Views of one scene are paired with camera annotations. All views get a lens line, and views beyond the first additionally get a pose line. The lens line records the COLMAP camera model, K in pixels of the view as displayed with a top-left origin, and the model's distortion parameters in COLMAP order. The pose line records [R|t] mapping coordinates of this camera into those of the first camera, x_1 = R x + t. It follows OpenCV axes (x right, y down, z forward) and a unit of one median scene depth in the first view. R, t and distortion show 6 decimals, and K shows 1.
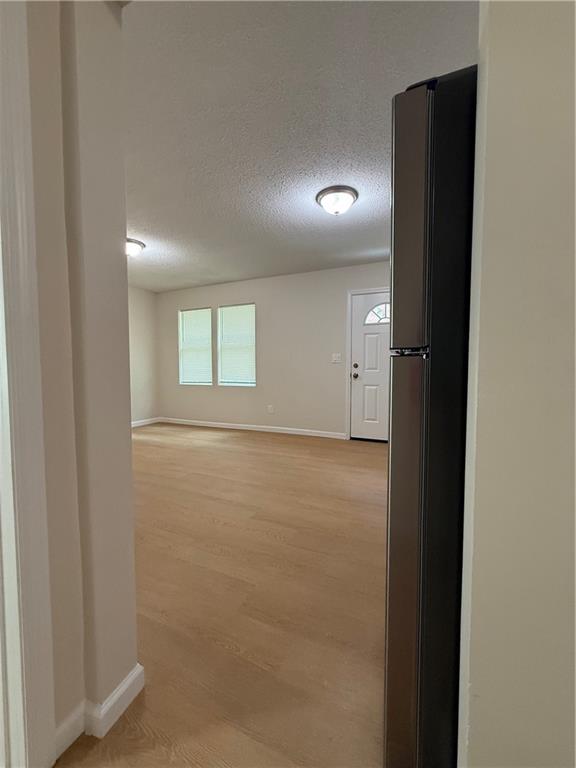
lens RADIAL K [[306.2, 0, 284.5], [0, 306.2, 384.4], [0, 0, 1]] dist [-0.003163, 0.000884]
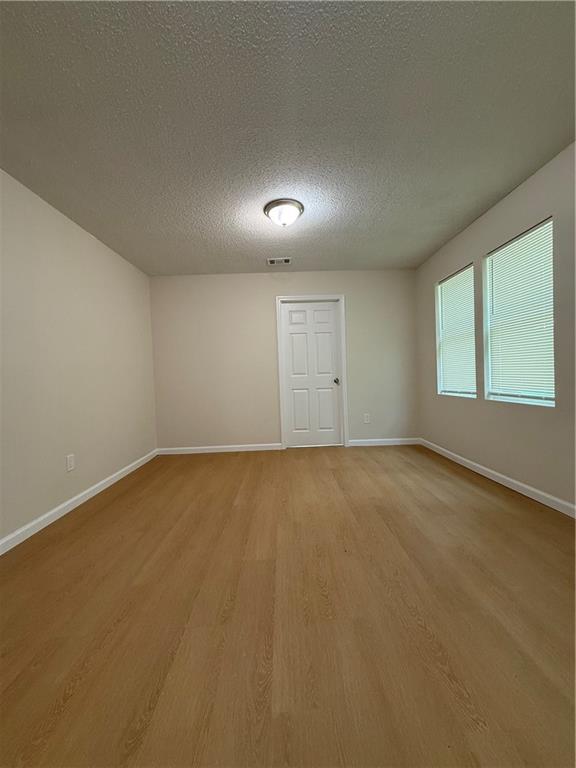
lens RADIAL K [[306.2, 0, 291.0], [0, 306.2, 383.6], [0, 0, 1]] dist [-0.003163, 0.000884]
pose [[0.447160, 0.007965, -0.894419, 0.141441], [-0.024396, 0.999697, -0.003294, -0.018374], [0.894121, 0.023293, 0.447219, 0.536343]]
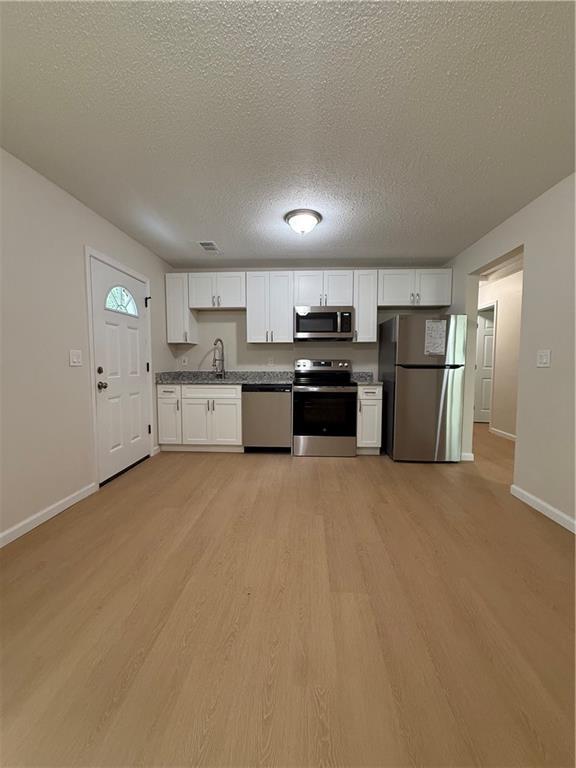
lens RADIAL K [[306.2, 0, 287.8], [0, 306.2, 384.6], [0, 0, 1]] dist [-0.003163, 0.000884]
pose [[-0.360796, -0.063571, 0.930476, -0.491583], [0.064907, 0.993544, 0.093047, -0.063682], [-0.930383, 0.093965, -0.354341, 0.837985]]
